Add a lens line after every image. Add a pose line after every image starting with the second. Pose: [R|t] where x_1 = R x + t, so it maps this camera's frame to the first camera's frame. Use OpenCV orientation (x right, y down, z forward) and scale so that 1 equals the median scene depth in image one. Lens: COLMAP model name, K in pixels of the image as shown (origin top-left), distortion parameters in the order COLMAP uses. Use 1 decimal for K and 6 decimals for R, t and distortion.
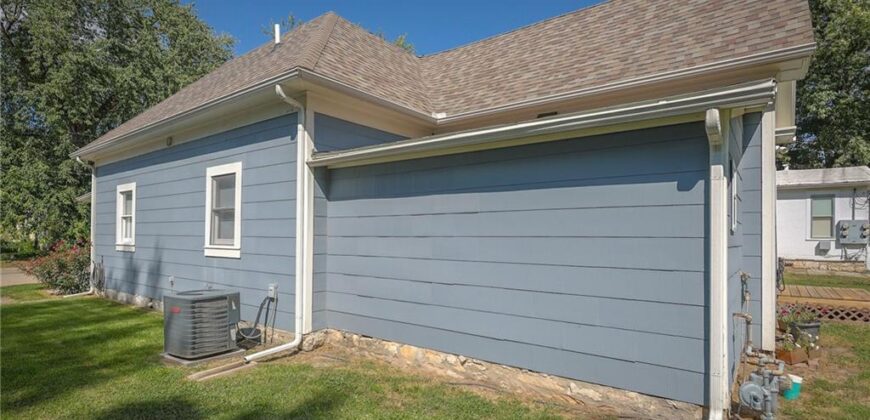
lens RADIAL K [[426.1, 0, 430.0], [0, 426.1, 232.1], [0, 0, 1]] dist [-0.001995, -0.000612]
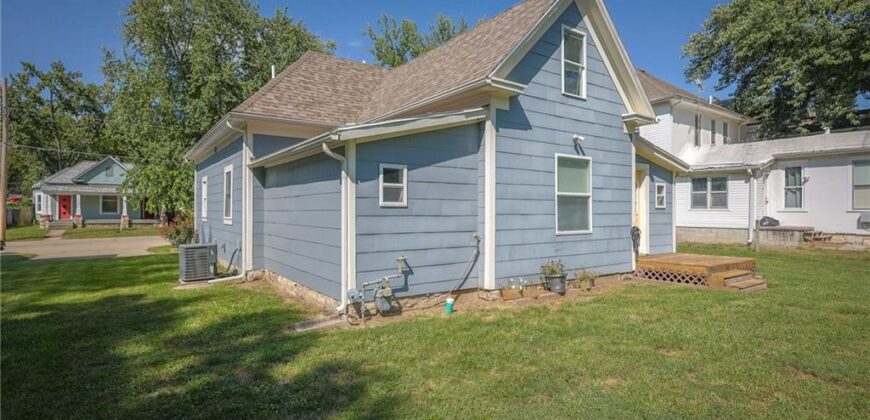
lens RADIAL K [[444.6, 0, 436.9], [0, 444.6, 207.5], [0, 0, 1]] dist [0.000391, 0.000140]
pose [[0.950216, -0.009209, -0.311455, 0.641463], [0.009757, 0.999952, 0.000203, 0.002520], [0.311438, -0.003231, 0.950261, -0.269963]]
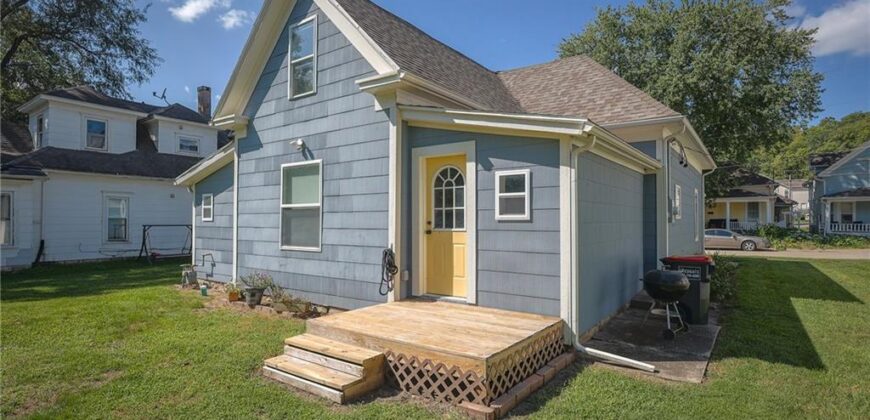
lens RADIAL K [[423.0, 0, 434.4], [0, 423.0, 219.7], [0, 0, 1]] dist [0.001805, 0.001305]
pose [[0.008678, -0.017819, -0.999804, 1.498045], [0.006309, 0.999822, -0.017764, 0.021377], [0.999942, -0.006154, 0.008789, 1.074352]]
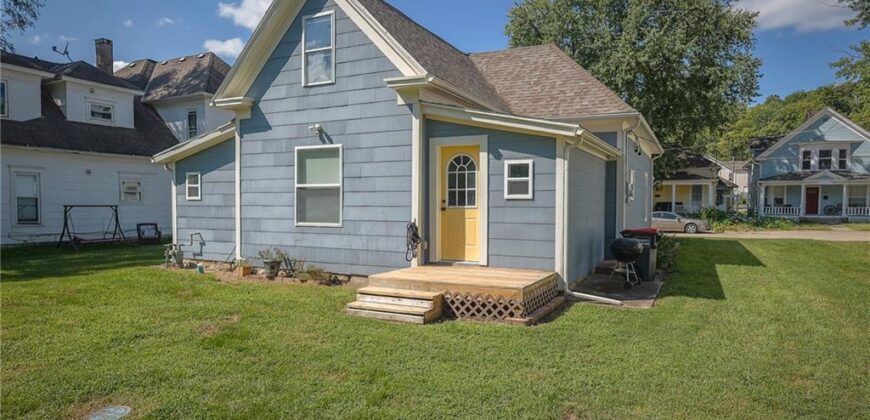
lens RADIAL K [[502.8, 0, 439.1], [0, 502.8, 227.3], [0, 0, 1]] dist [0.003673, -0.000634]
pose [[0.177324, 0.031246, -0.983656, 1.796192], [0.005667, 0.999447, 0.032769, 0.033912], [0.984136, -0.011385, 0.177049, 0.872793]]
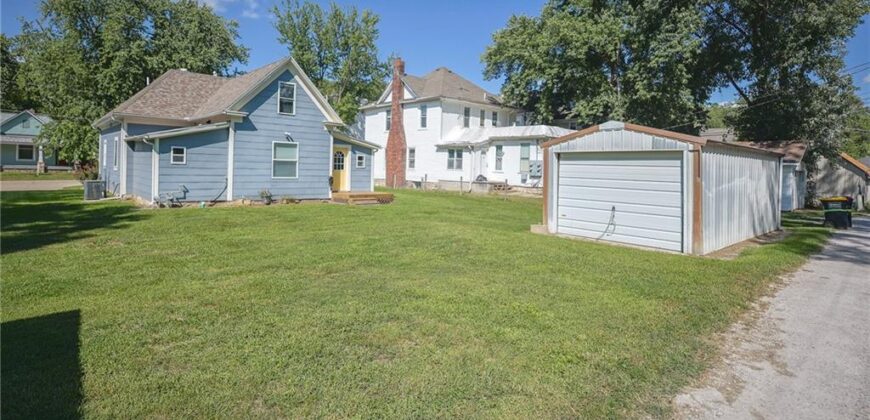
lens RADIAL K [[451.0, 0, 448.2], [0, 451.0, 173.2], [0, 0, 1]] dist [-0.002100, -0.001112]
pose [[0.983593, 0.022492, -0.178997, 1.818309], [-0.018708, 0.999565, 0.022799, -0.026036], [0.179432, -0.019076, 0.983585, -1.249699]]
